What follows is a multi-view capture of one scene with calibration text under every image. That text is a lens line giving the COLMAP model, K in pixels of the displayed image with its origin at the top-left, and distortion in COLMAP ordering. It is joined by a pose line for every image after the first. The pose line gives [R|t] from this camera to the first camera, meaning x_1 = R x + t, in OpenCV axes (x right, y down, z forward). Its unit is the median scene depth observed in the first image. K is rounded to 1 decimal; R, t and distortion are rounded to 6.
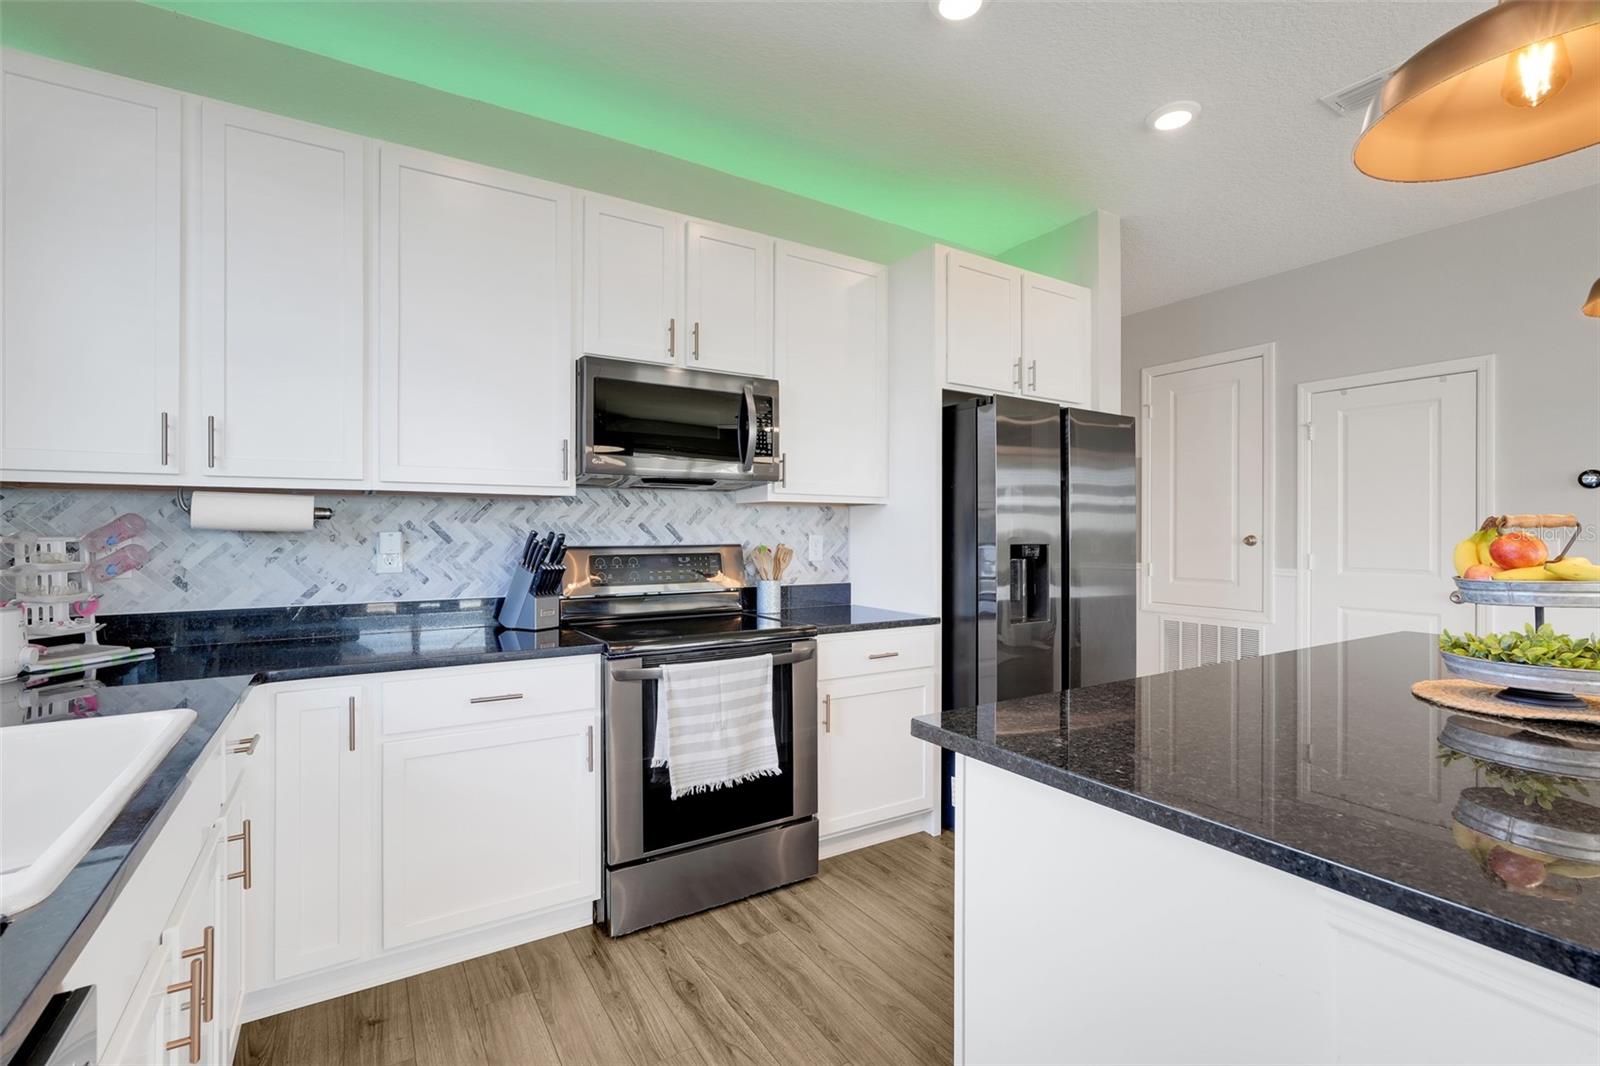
lens RADIAL K [[708.0, 0, 799.4], [0, 708.0, 536.9], [0, 0, 1]] dist [-0.014967, 0.006051]
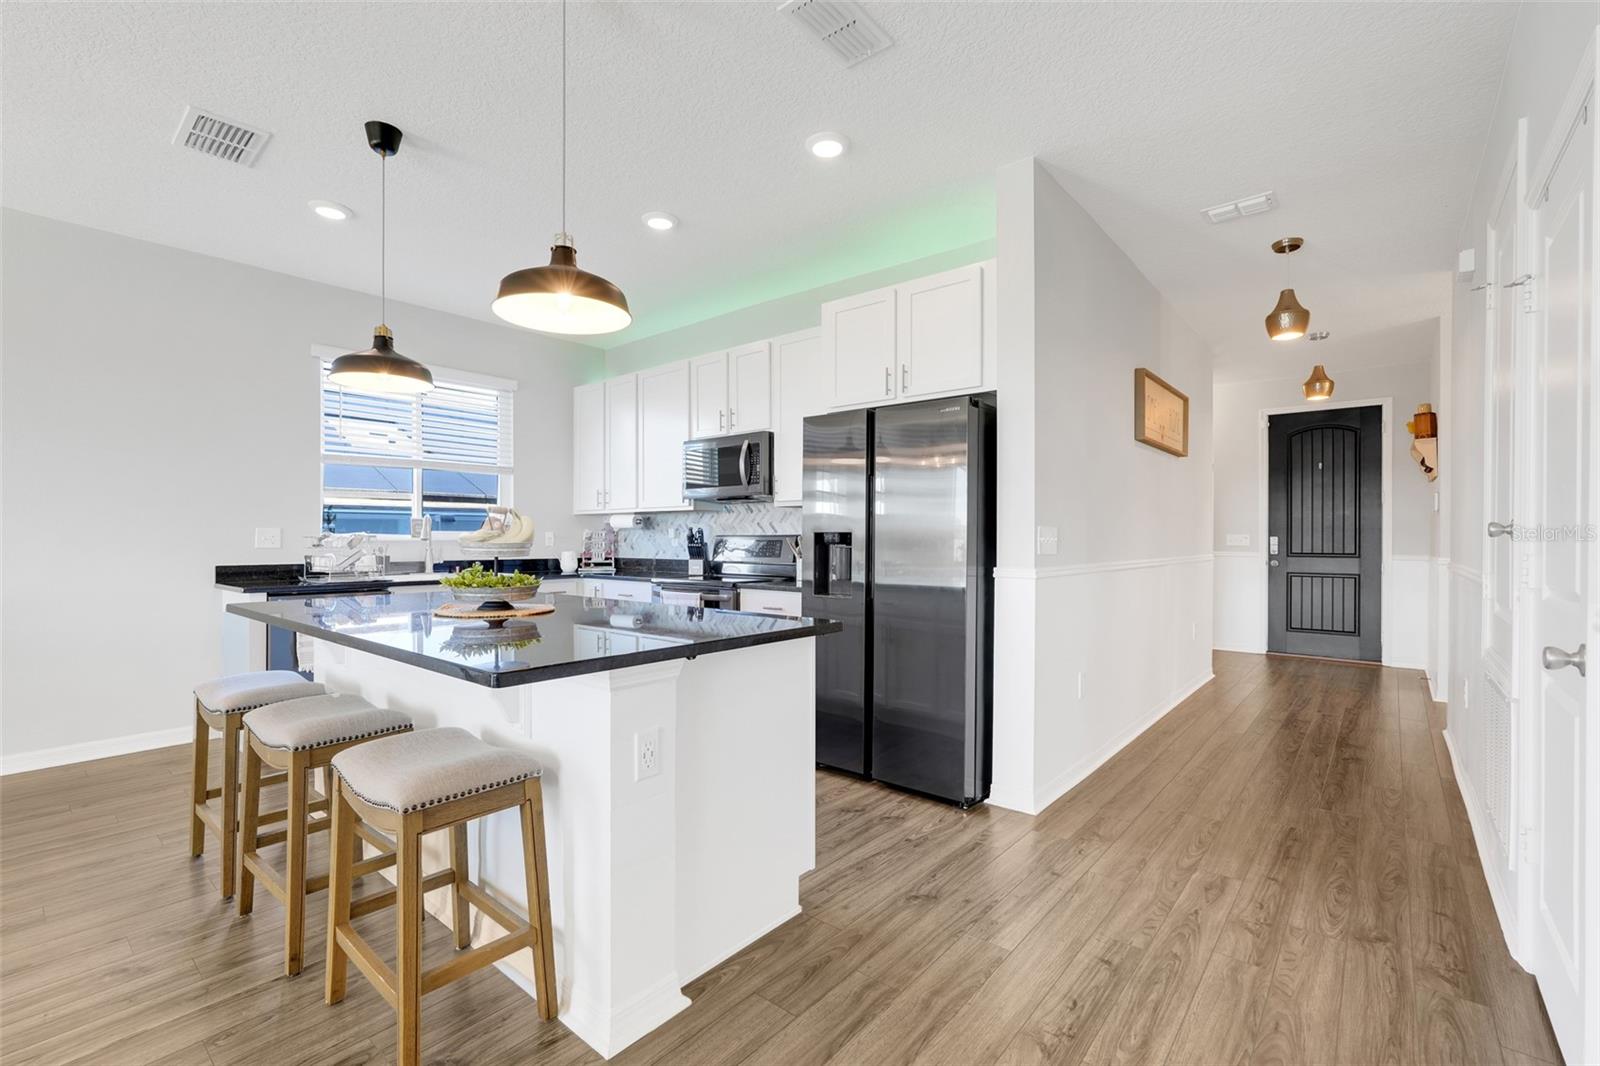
lens RADIAL K [[708.0, 0, 794.3], [0, 708.0, 537.8], [0, 0, 1]] dist [-0.014967, 0.006051]
pose [[0.304662, -0.001855, -0.952459, 1.451834], [-0.004814, 0.999982, -0.003487, 0.023696], [0.952448, 0.005648, 0.304648, 0.558317]]
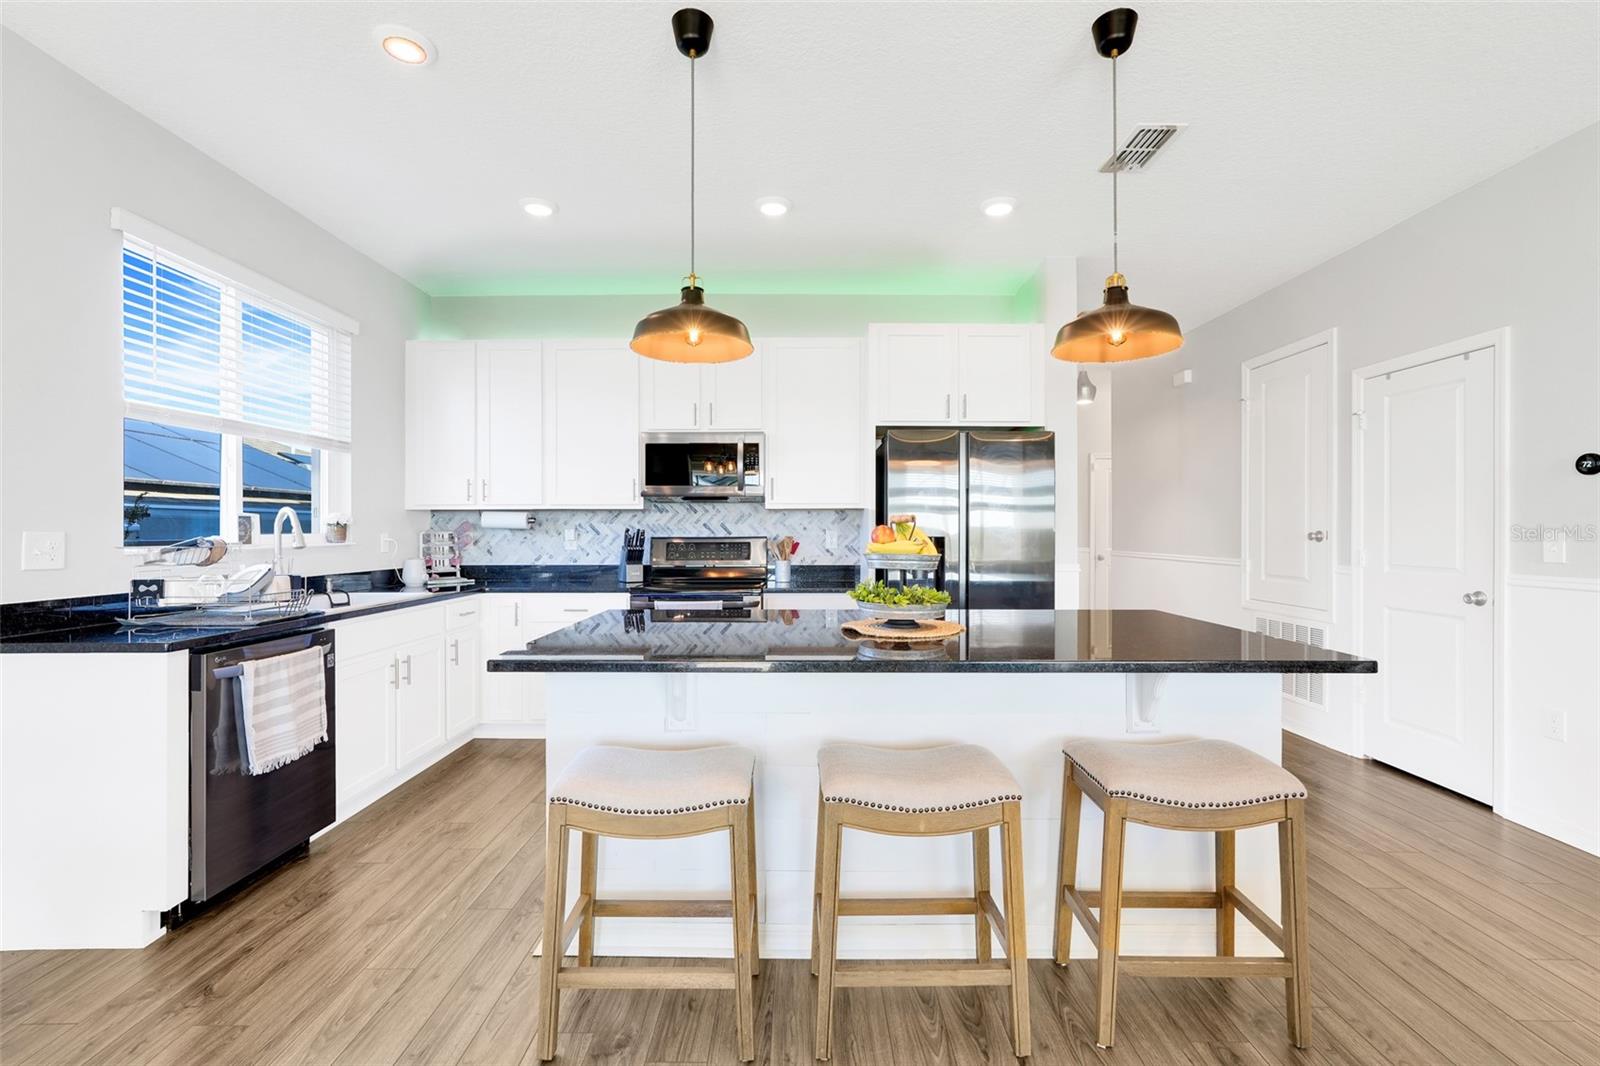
lens RADIAL K [[708.0, 0, 799.2], [0, 708.0, 526.3], [0, 0, 1]] dist [-0.014967, 0.006051]
pose [[0.845022, -0.004643, -0.534712, 0.840525], [-0.001466, 0.999938, -0.011001, 0.004836], [0.534730, 0.010080, 0.844963, -0.269653]]
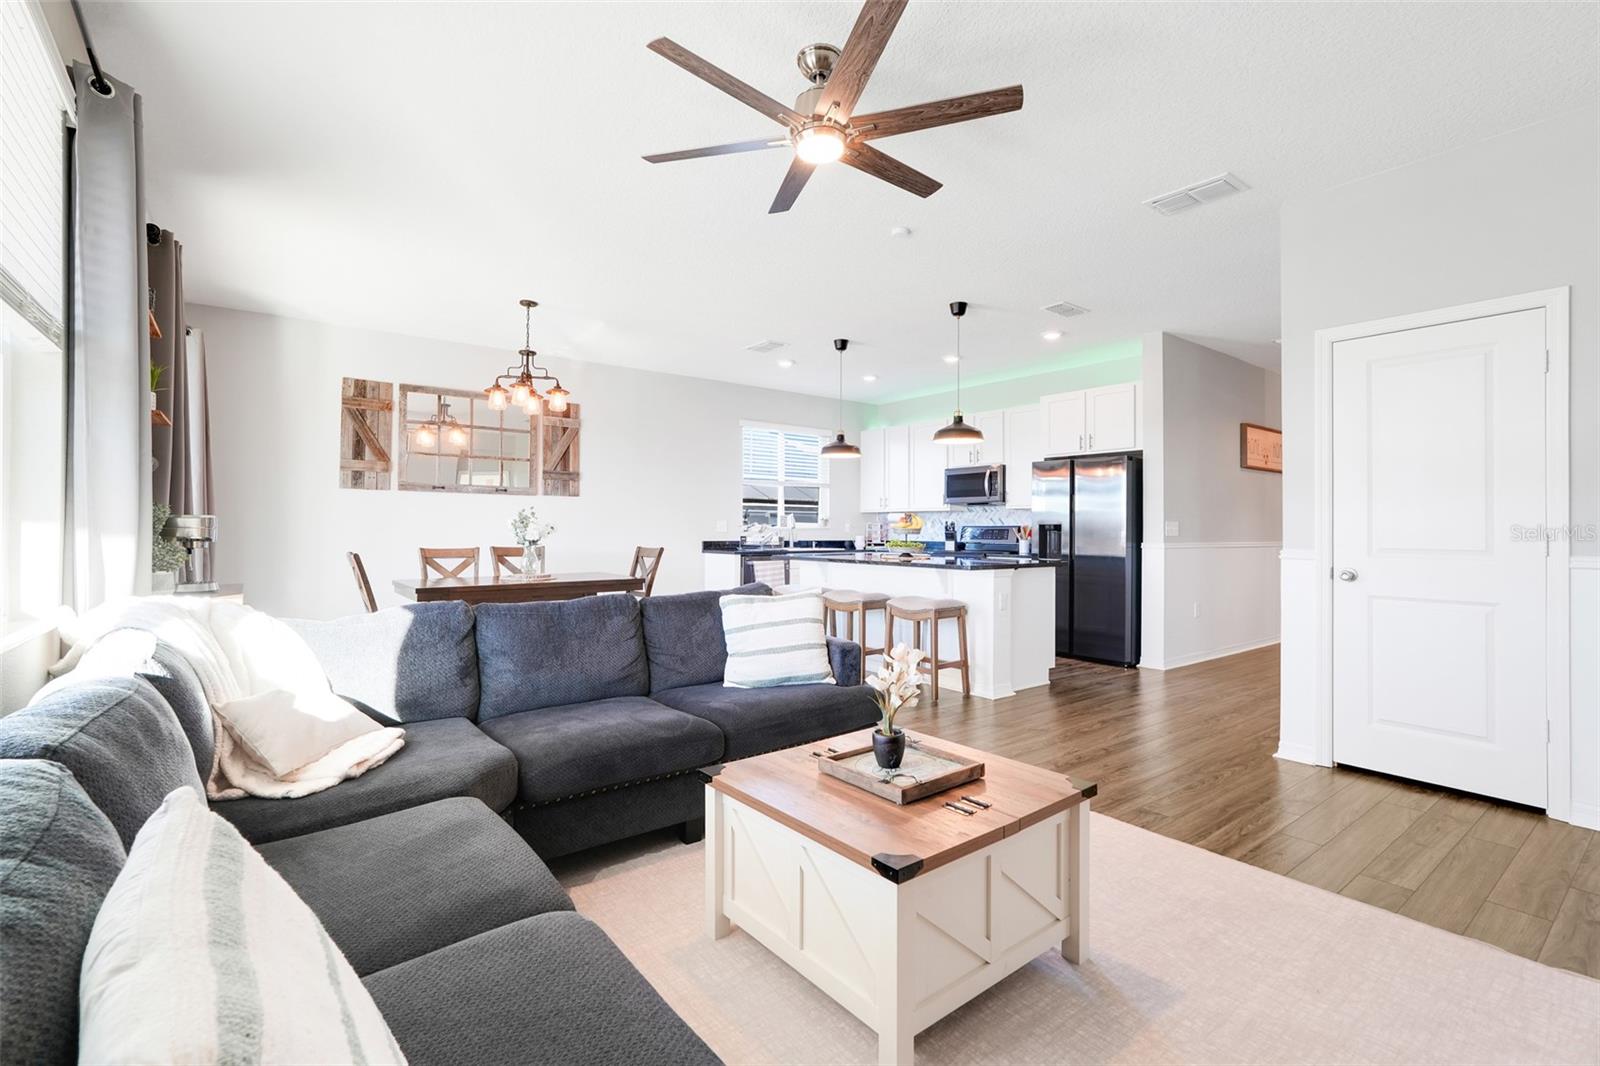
lens RADIAL K [[708.0, 0, 797.6], [0, 708.0, 518.4], [0, 0, 1]] dist [-0.014967, 0.006051]
pose [[0.097594, -0.018108, -0.995062, 2.482027], [-0.010827, 0.999756, -0.019255, 0.043239], [0.995167, 0.012653, 0.097374, -0.029429]]
